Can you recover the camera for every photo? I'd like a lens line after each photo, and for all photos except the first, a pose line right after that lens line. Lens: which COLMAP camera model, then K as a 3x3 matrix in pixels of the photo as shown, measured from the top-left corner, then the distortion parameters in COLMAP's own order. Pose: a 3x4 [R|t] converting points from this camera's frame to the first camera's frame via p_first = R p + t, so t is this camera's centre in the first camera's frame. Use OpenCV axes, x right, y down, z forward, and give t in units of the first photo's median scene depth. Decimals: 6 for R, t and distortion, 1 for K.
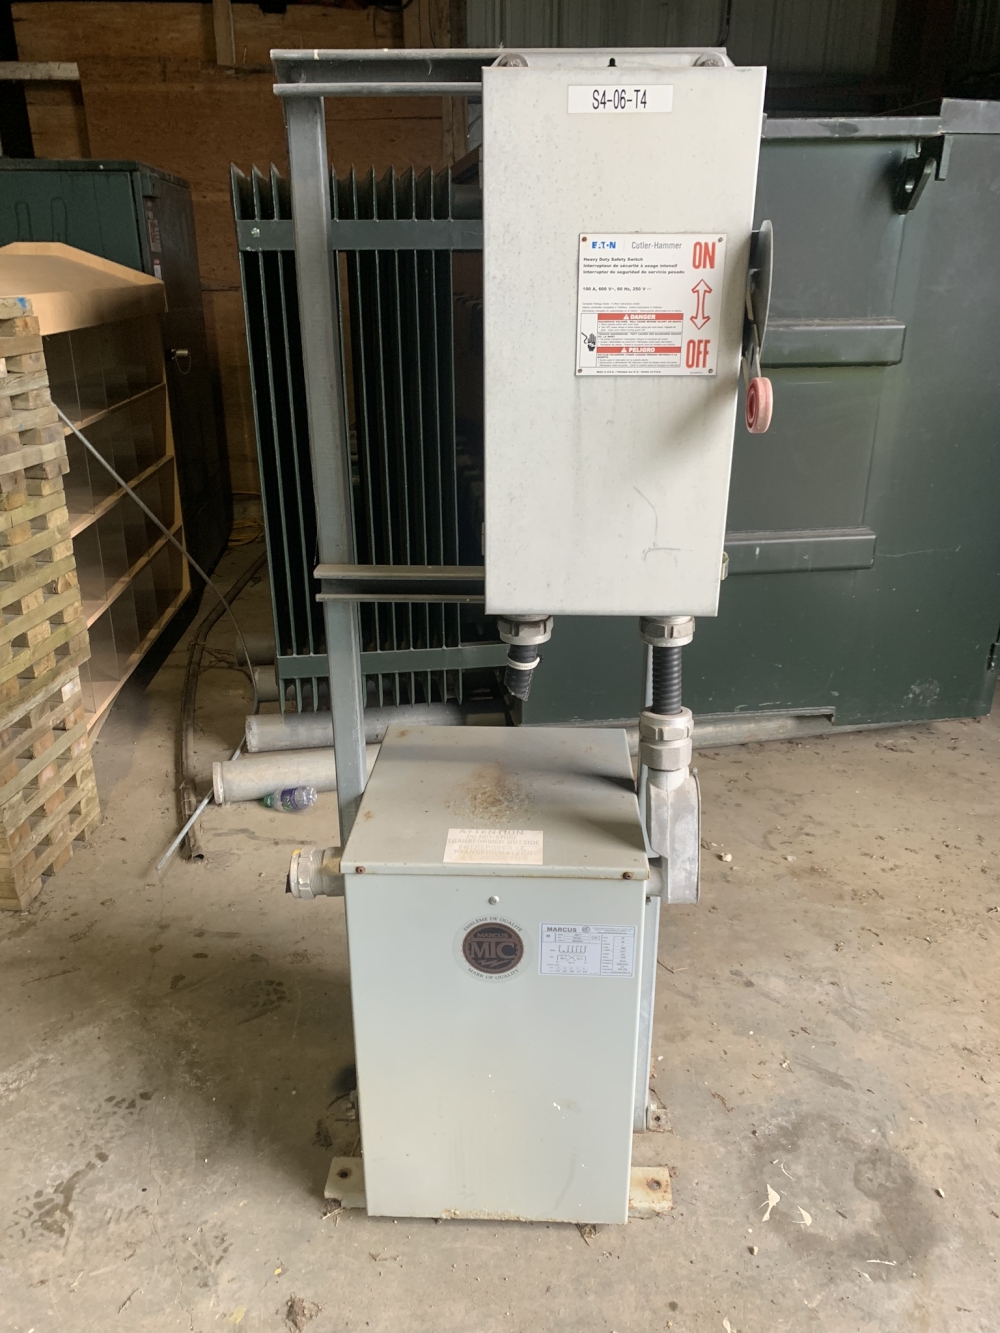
lens RADIAL K [[1063.5, 0, 500.0], [0, 1063.5, 666.5], [0, 0, 1]] dist [-0.001952, -0.009012]
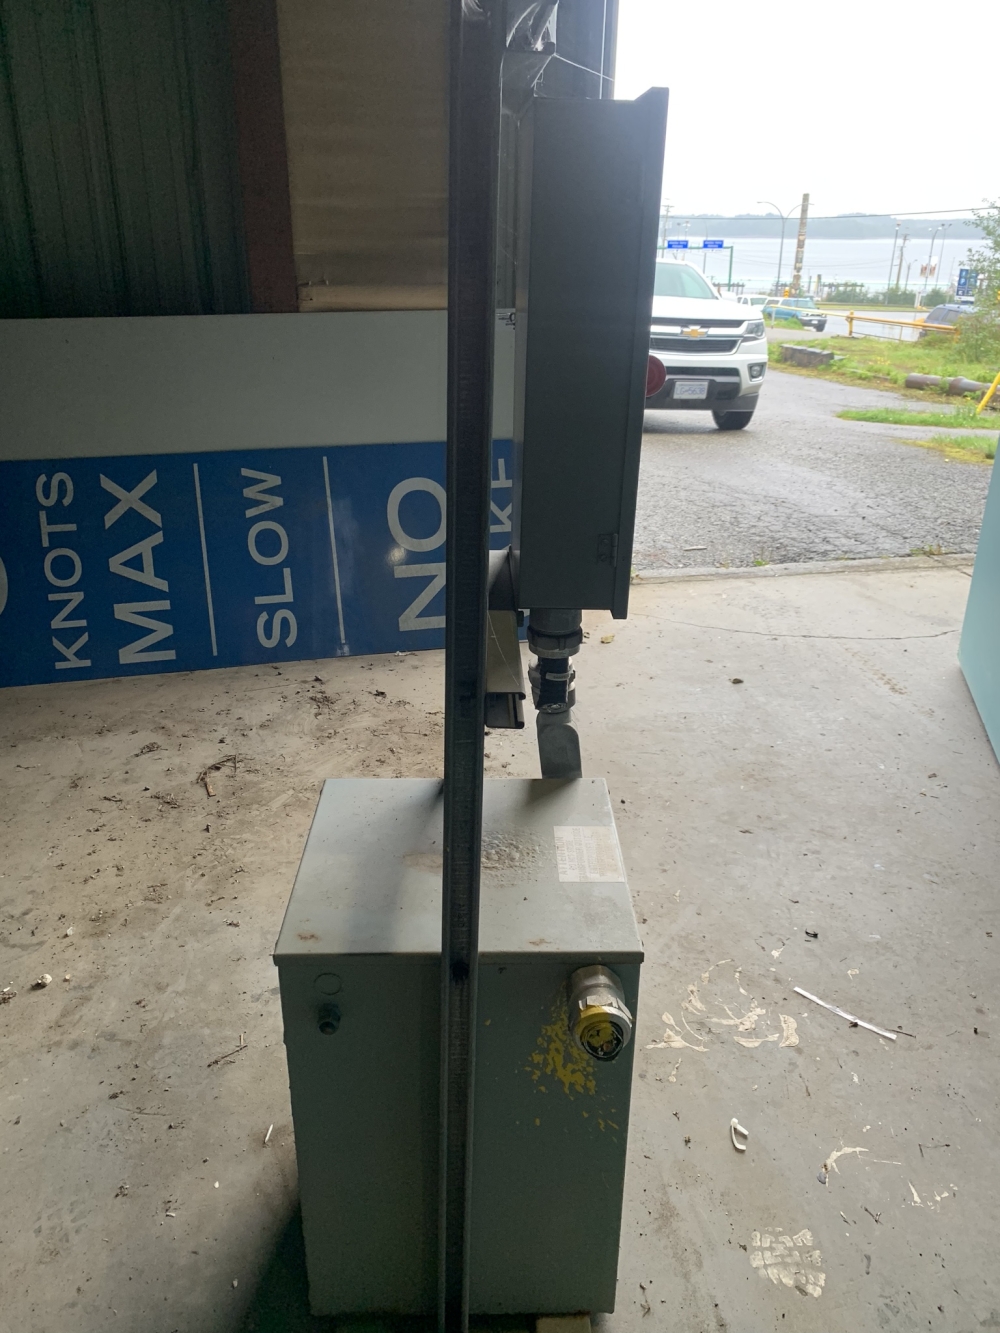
lens RADIAL K [[1063.5, 0, 500.0], [0, 1063.5, 666.5], [0, 0, 1]] dist [-0.001952, -0.009012]
pose [[-0.069545, -0.396708, 0.915307, -0.401901], [0.361041, 0.845320, 0.393806, -0.190403], [-0.929953, 0.357851, 0.084440, 0.449252]]
